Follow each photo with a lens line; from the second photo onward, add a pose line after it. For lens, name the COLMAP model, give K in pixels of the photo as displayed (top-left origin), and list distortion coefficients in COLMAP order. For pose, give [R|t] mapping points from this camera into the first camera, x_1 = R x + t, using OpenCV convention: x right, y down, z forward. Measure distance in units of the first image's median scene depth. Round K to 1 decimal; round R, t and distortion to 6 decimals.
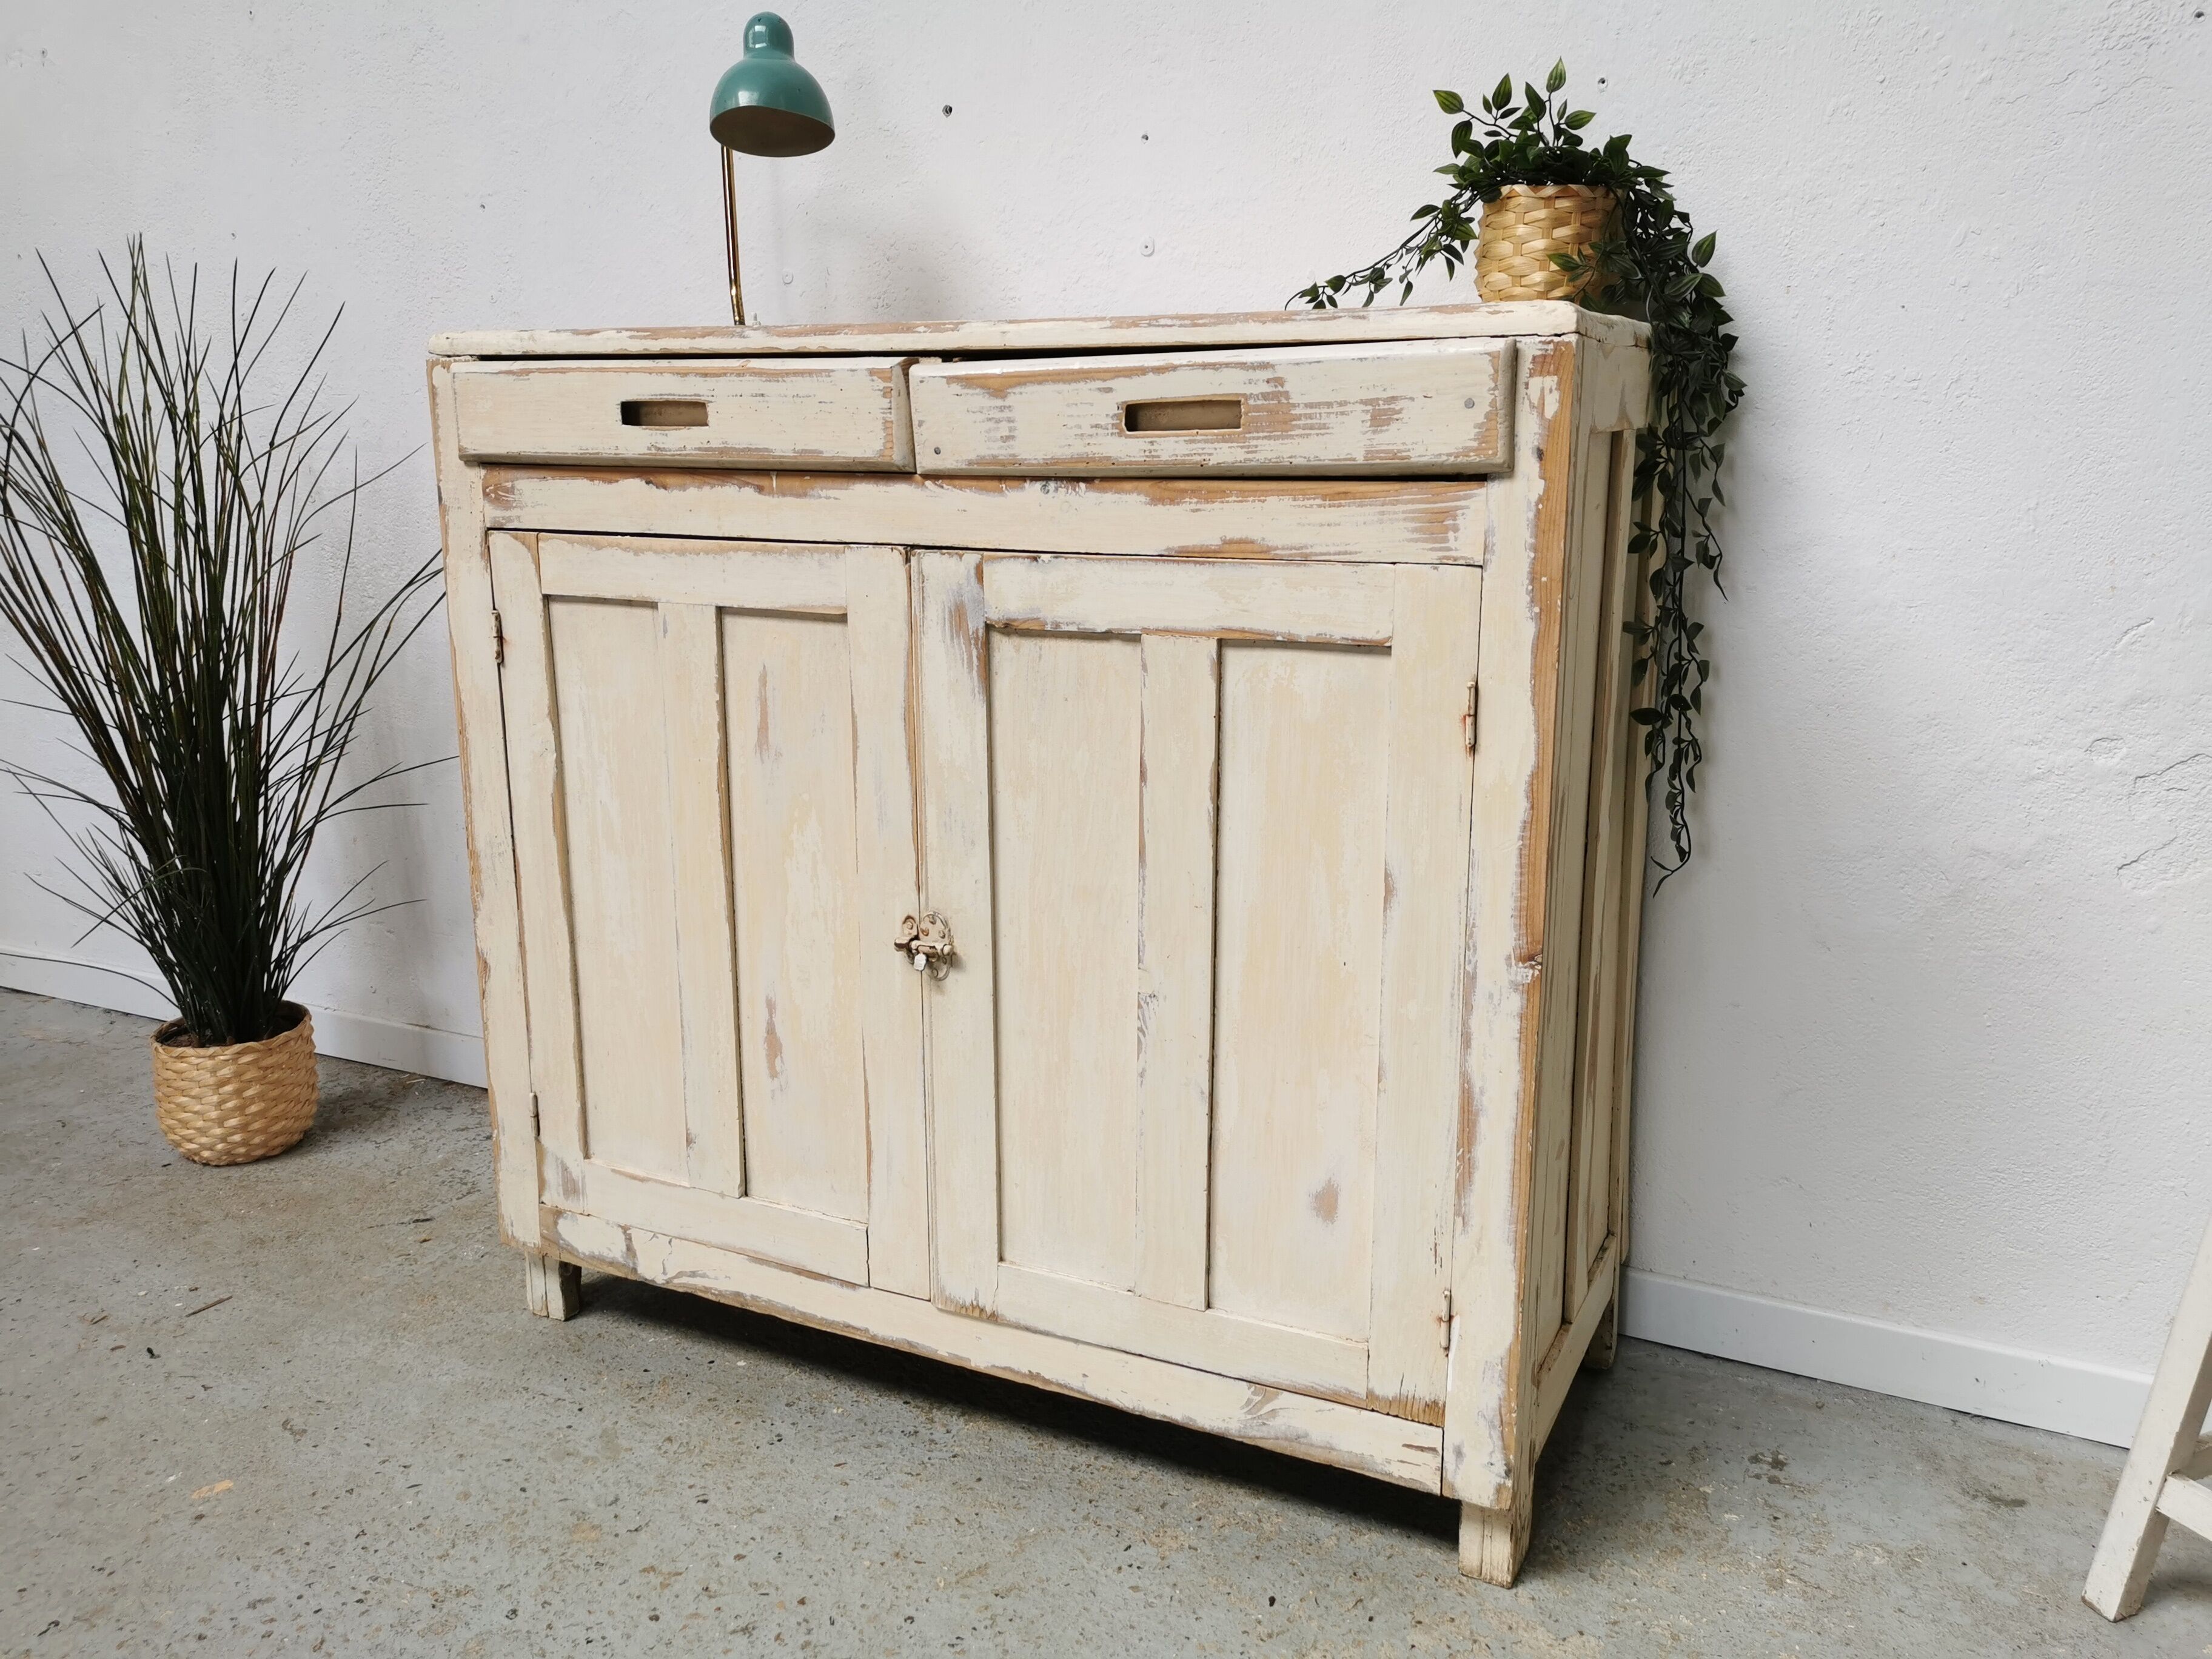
lens RADIAL K [[1708.0, 0, 1108.6], [0, 1708.0, 830.3], [0, 0, 1]] dist [0.064694, -0.069794]
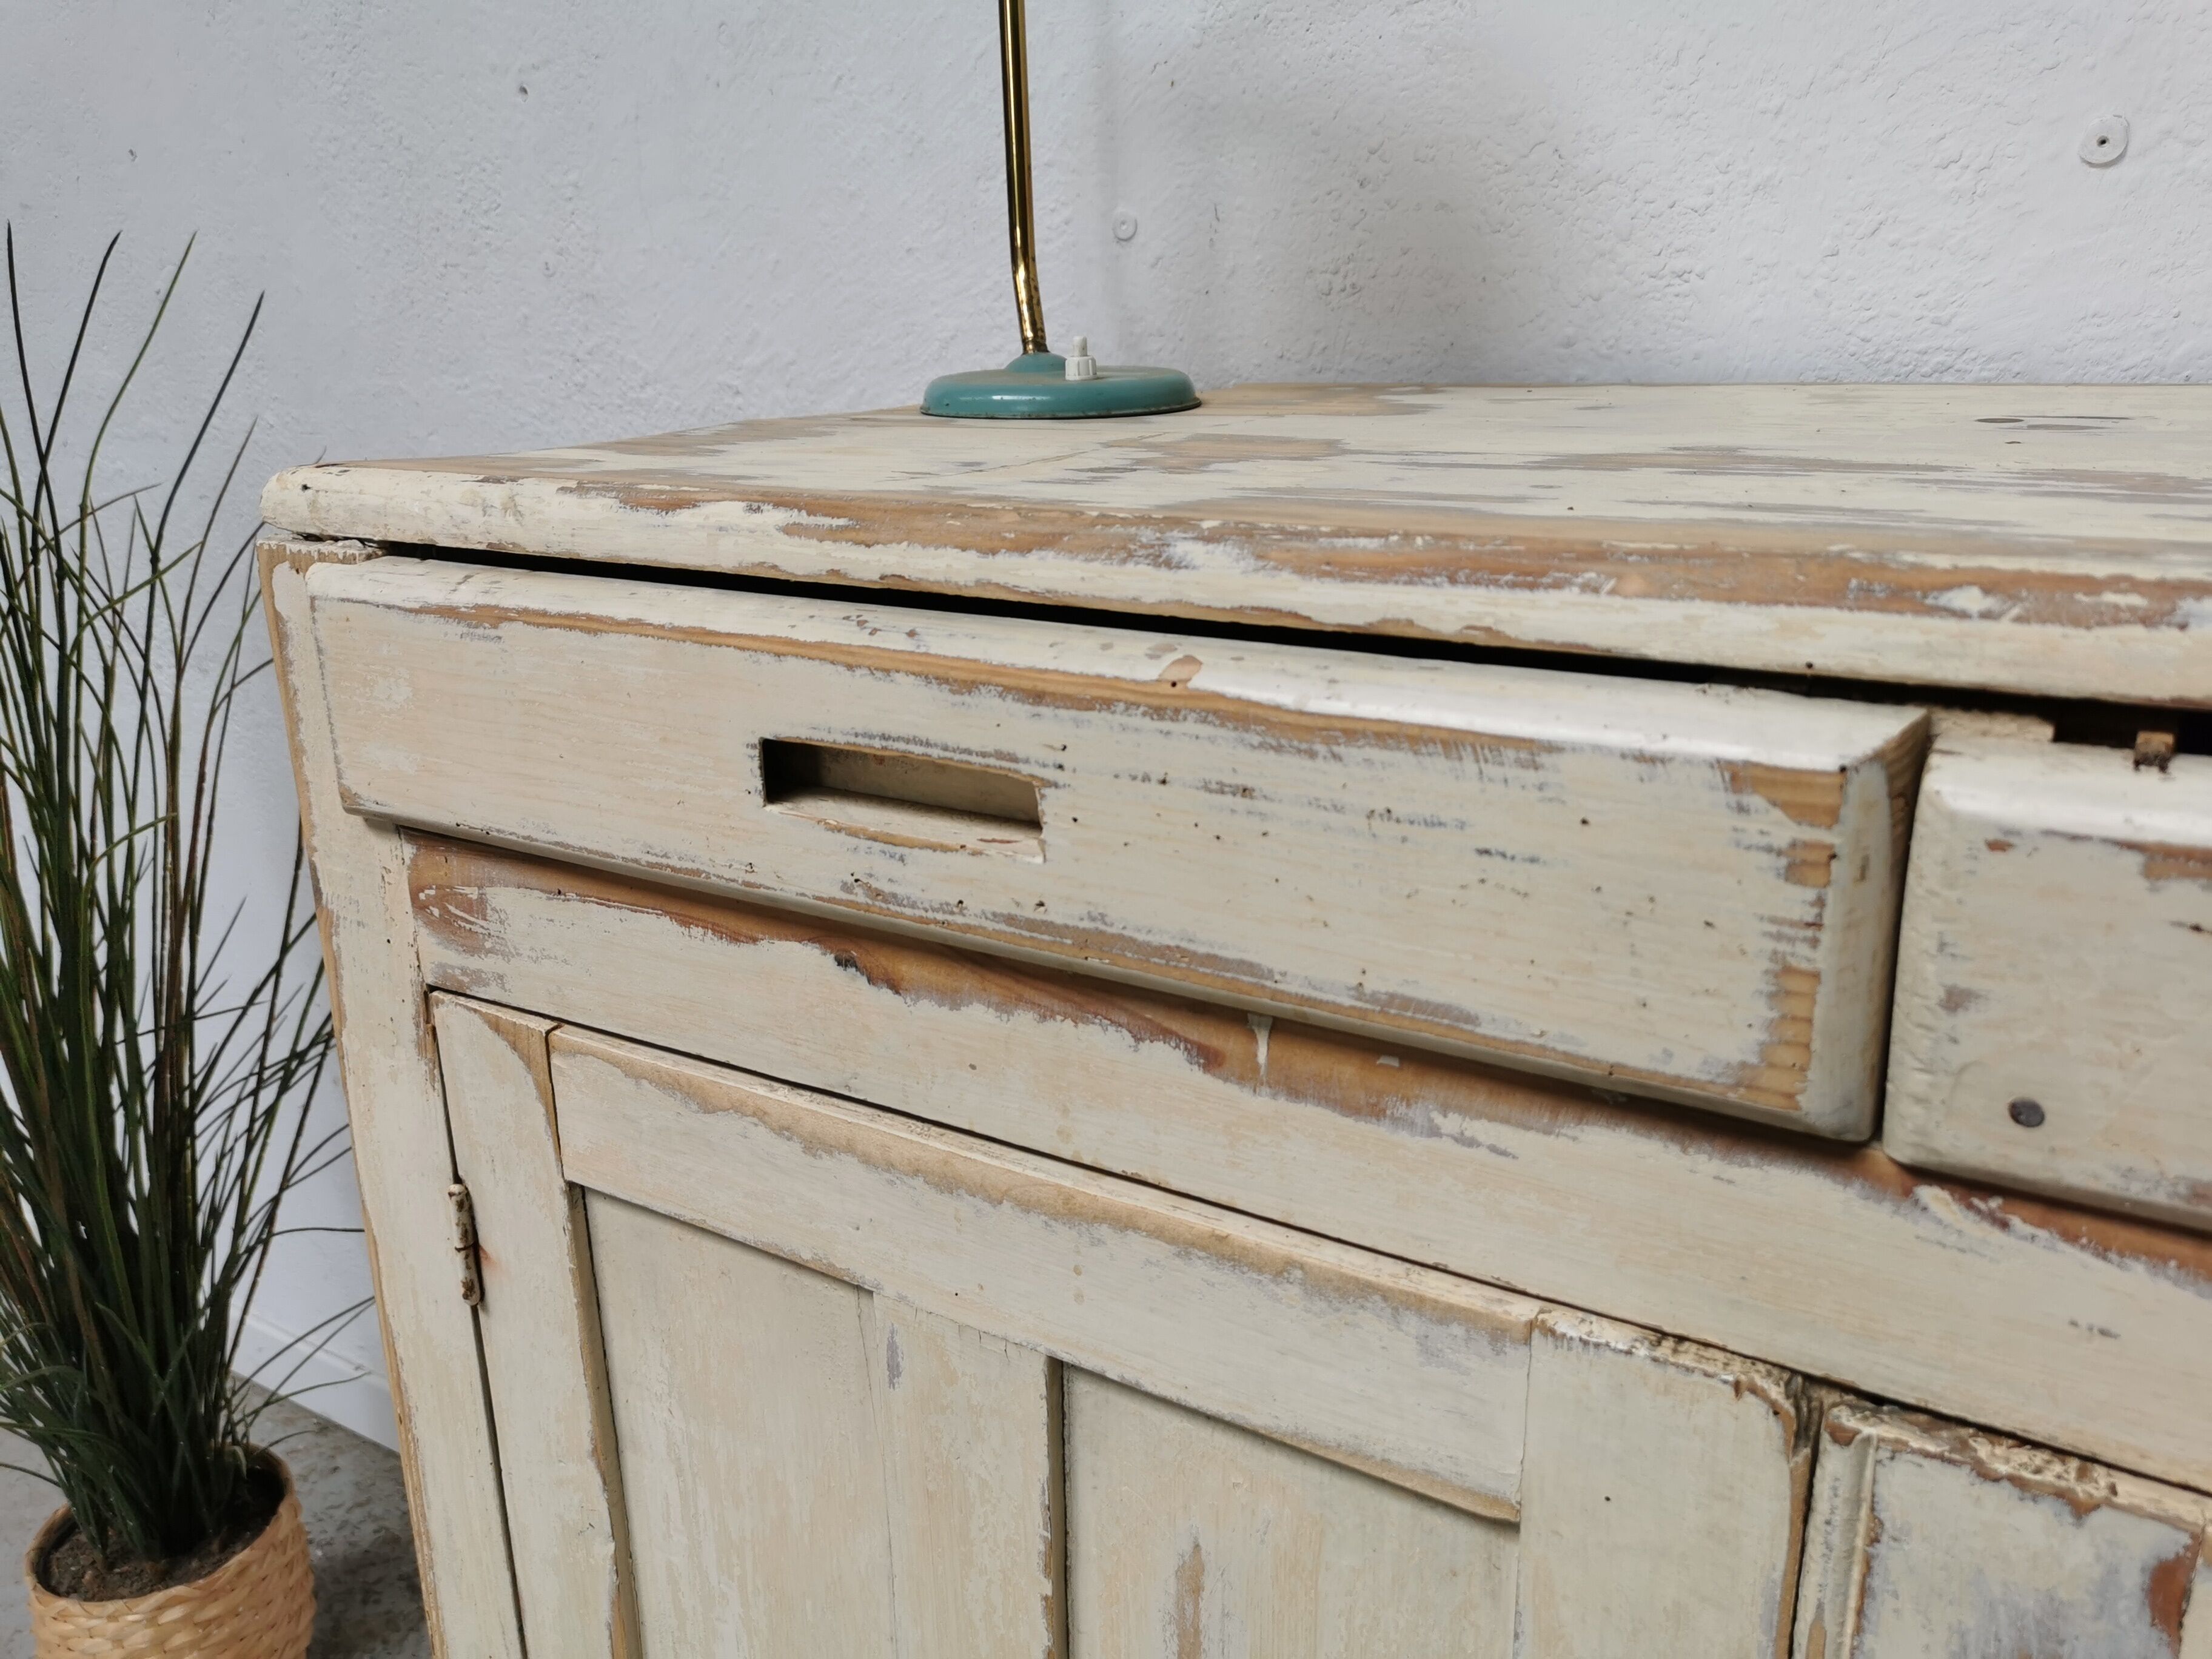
lens RADIAL K [[1712.1, 0, 1108.9], [0, 1712.1, 829.4], [0, 0, 1]] dist [0.049258, -0.049494]
pose [[0.994609, 0.010638, -0.103146, -0.192773], [-0.002553, 0.996934, 0.078203, -0.265918], [0.103661, -0.077518, 0.991587, 0.714710]]
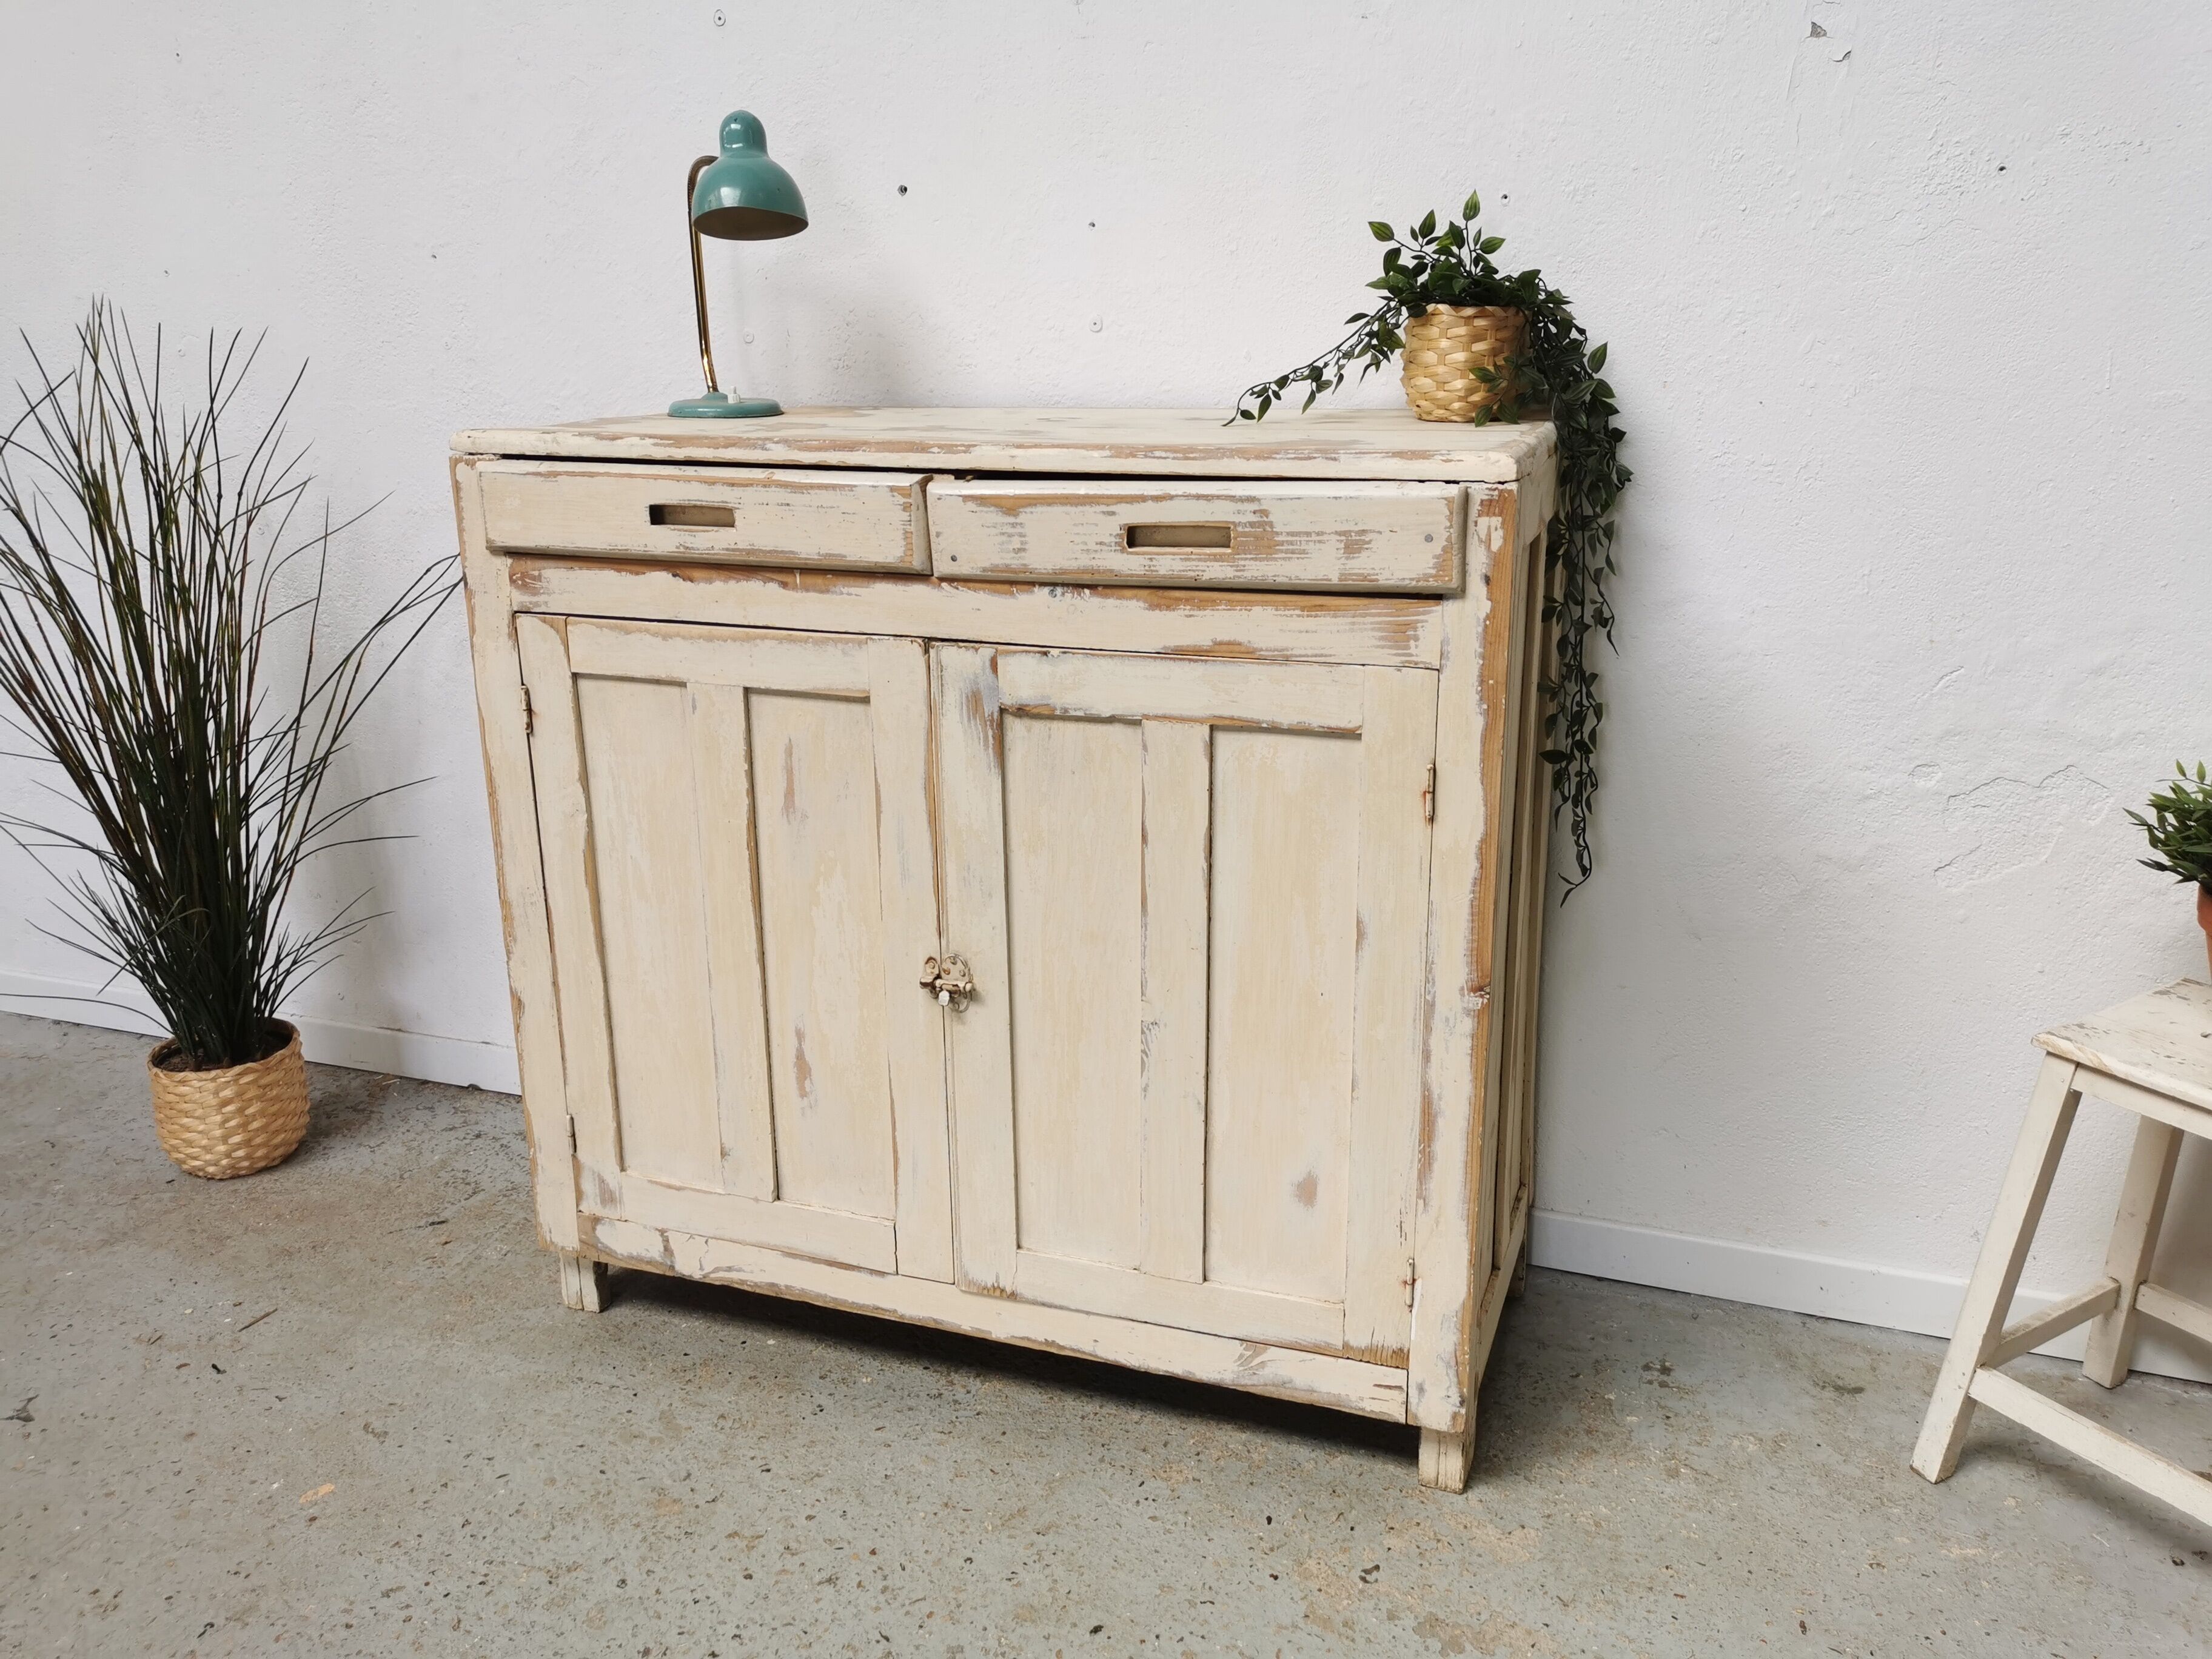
lens RADIAL K [[1710.2, 0, 1111.2], [0, 1710.2, 829.3], [0, 0, 1]] dist [0.062647, -0.067424]
pose [[0.994229, -0.038042, 0.100309, -0.111416], [0.031654, 0.997414, 0.064526, -0.107083], [-0.102504, -0.060978, 0.992862, -0.140604]]
